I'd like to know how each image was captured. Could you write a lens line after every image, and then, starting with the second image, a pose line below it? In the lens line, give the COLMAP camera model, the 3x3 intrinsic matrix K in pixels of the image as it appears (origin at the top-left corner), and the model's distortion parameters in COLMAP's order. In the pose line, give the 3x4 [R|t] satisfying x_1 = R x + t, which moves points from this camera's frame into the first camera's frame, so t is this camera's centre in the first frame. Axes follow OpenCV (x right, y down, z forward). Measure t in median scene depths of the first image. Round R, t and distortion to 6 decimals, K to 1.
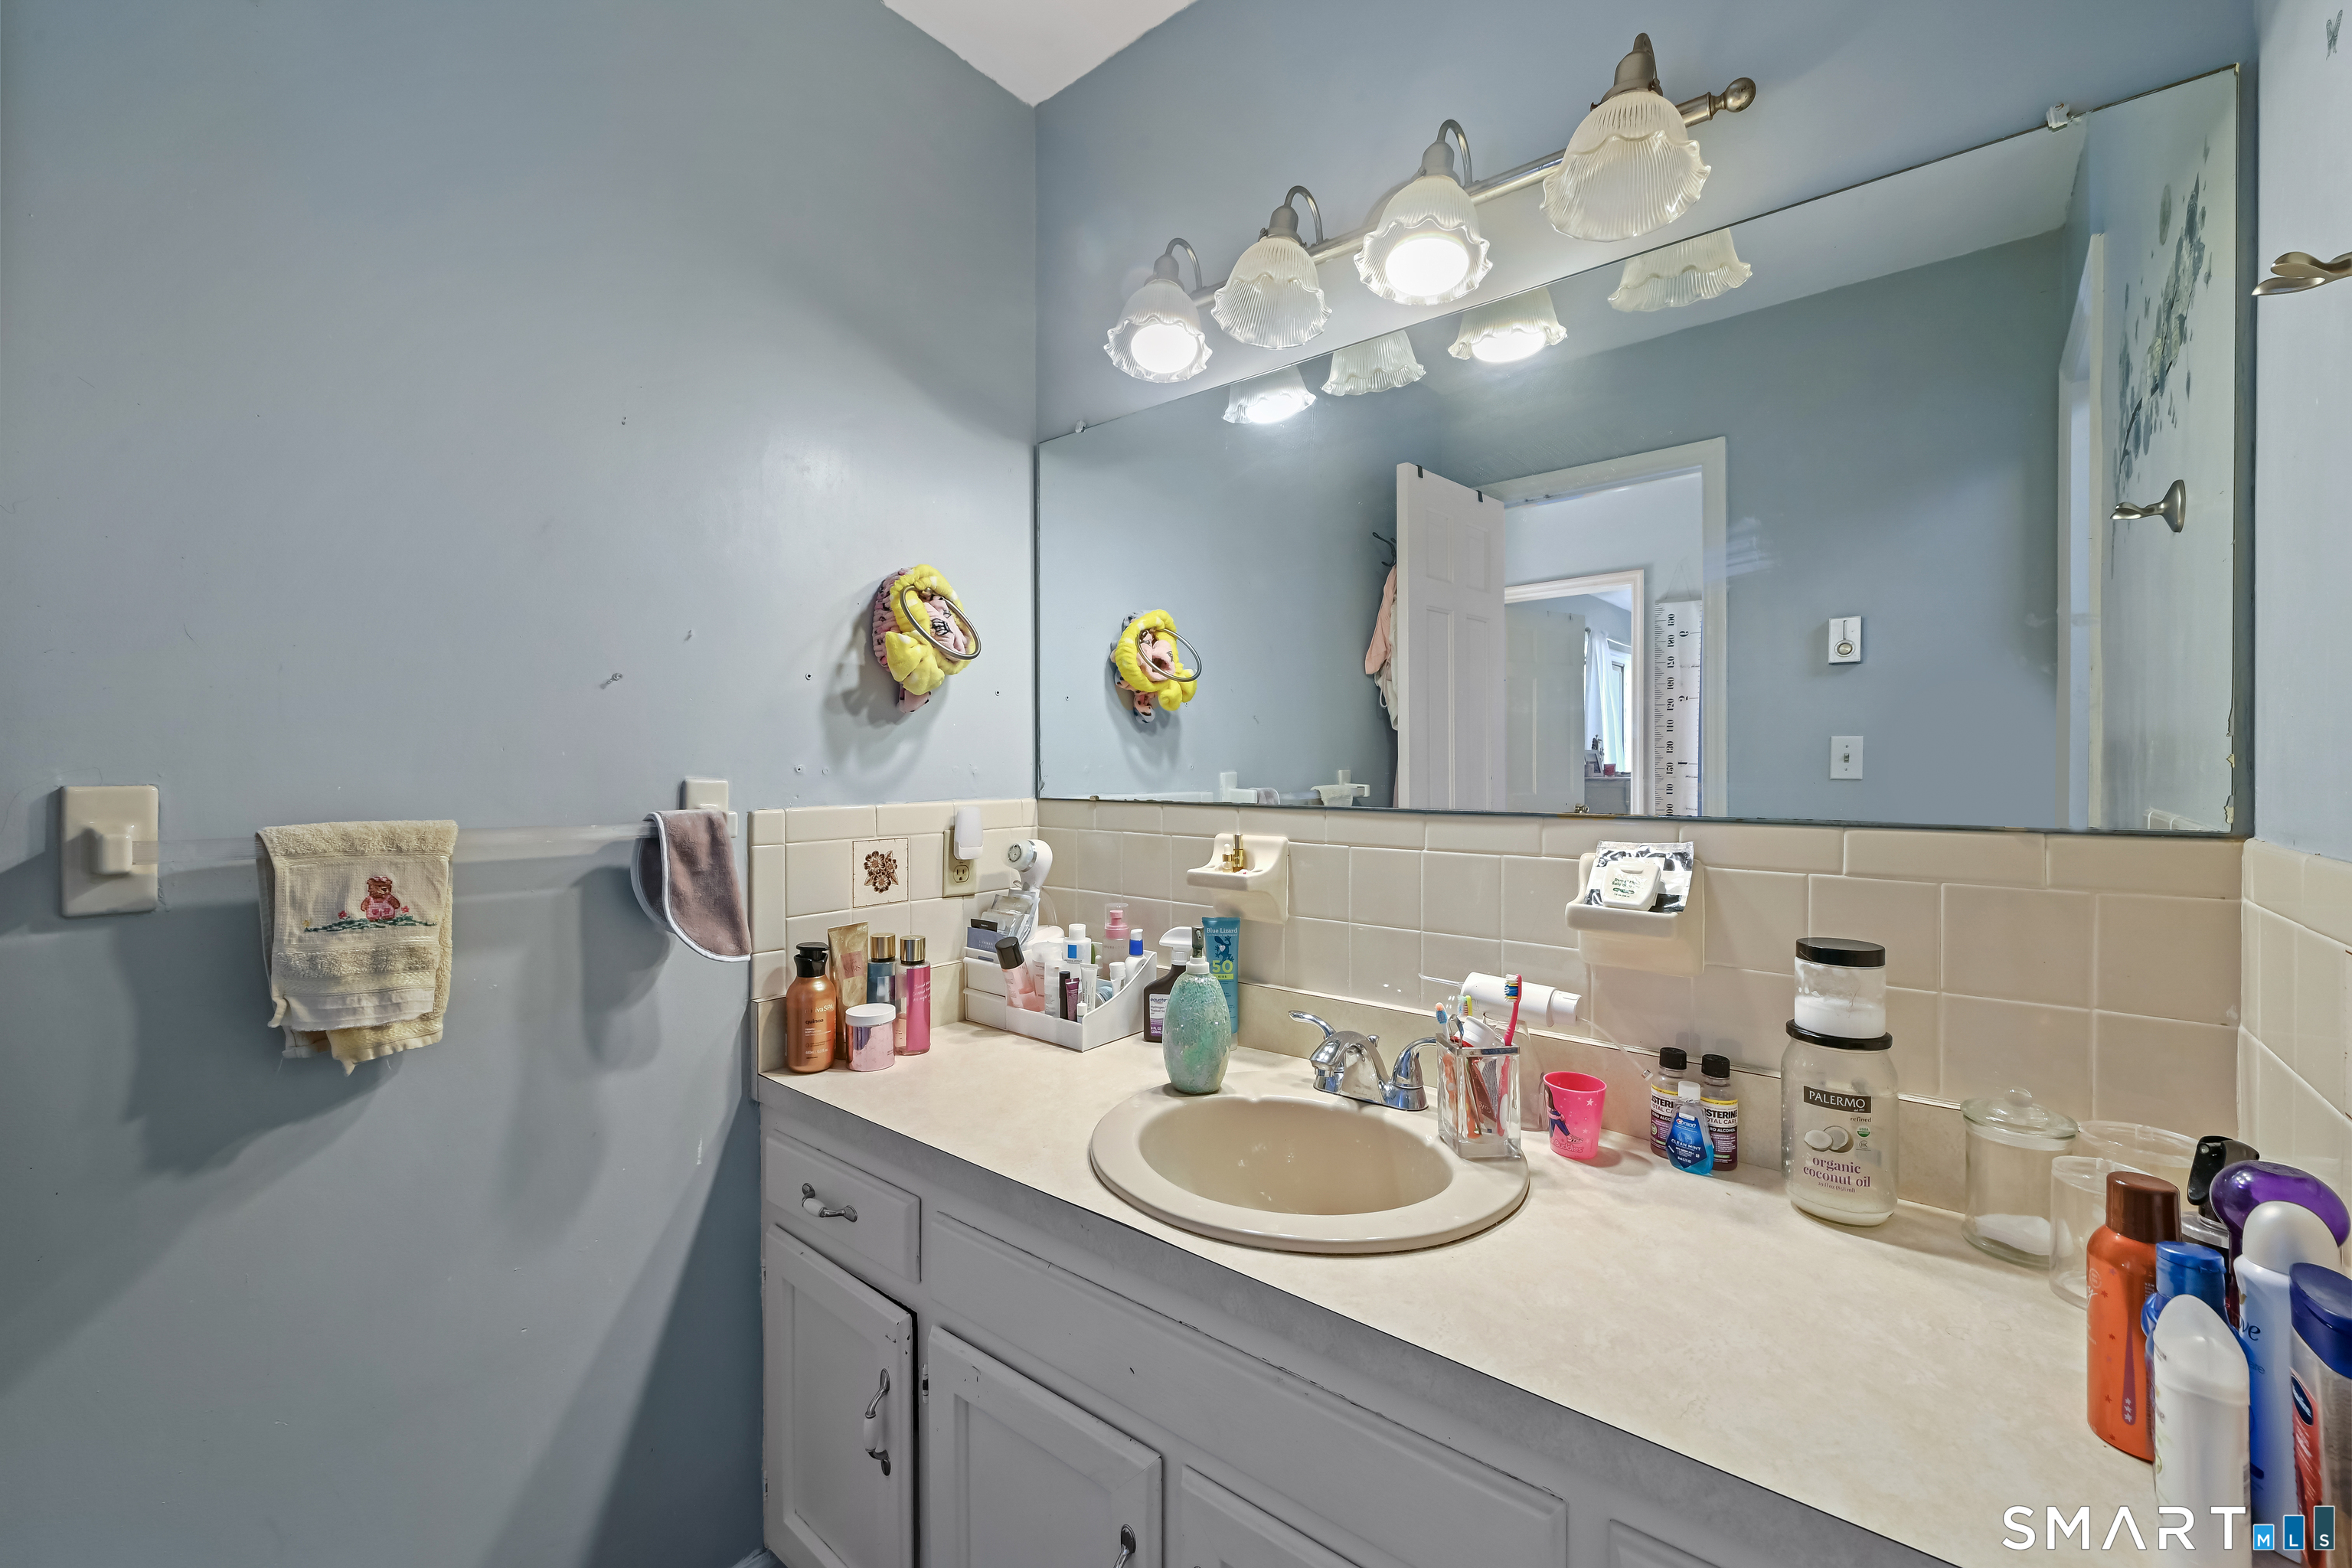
lens RADIAL K [[960.6, 0, 1165.1], [0, 960.6, 770.0], [0, 0, 1]] dist [0.001046, 0.000218]
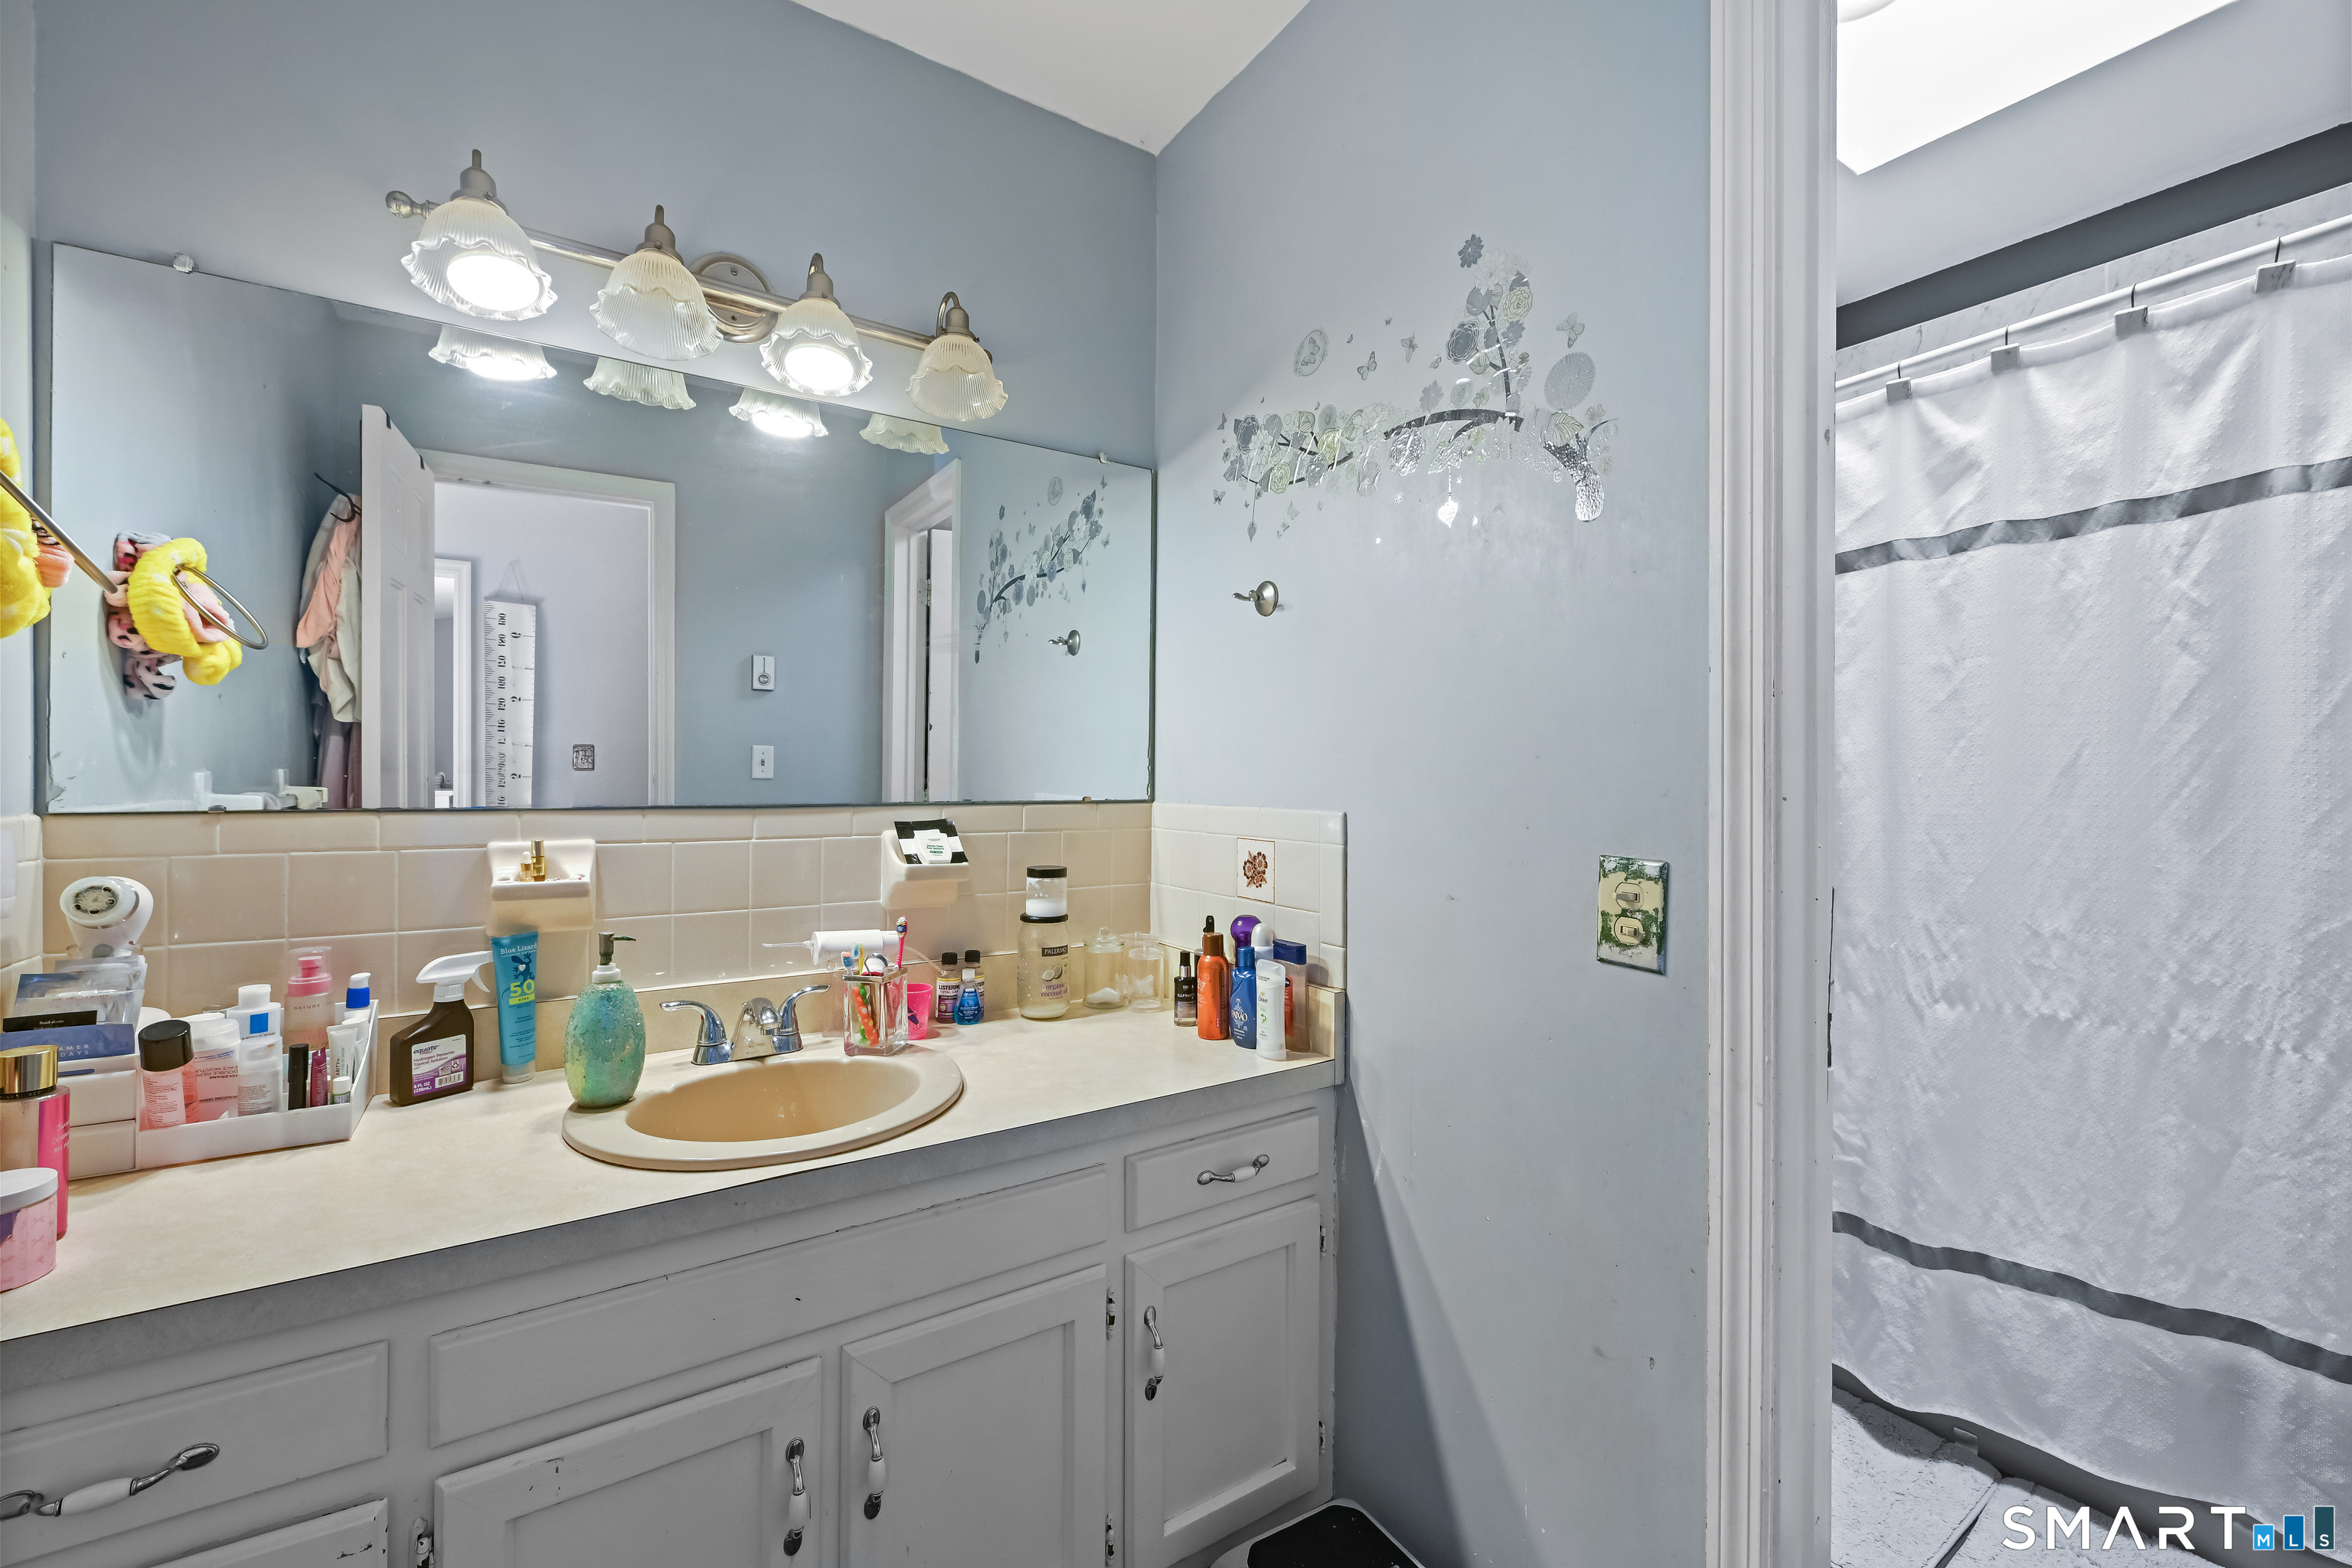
lens RADIAL K [[960.6, 0, 1165.1], [0, 960.6, 770.0], [0, 0, 1]] dist [0.001046, 0.000218]
pose [[0.294943, 0.004881, 0.955503, -0.612310], [-0.004155, 0.999984, -0.003825, 0.000885], [-0.955506, -0.002842, 0.294958, 0.154695]]
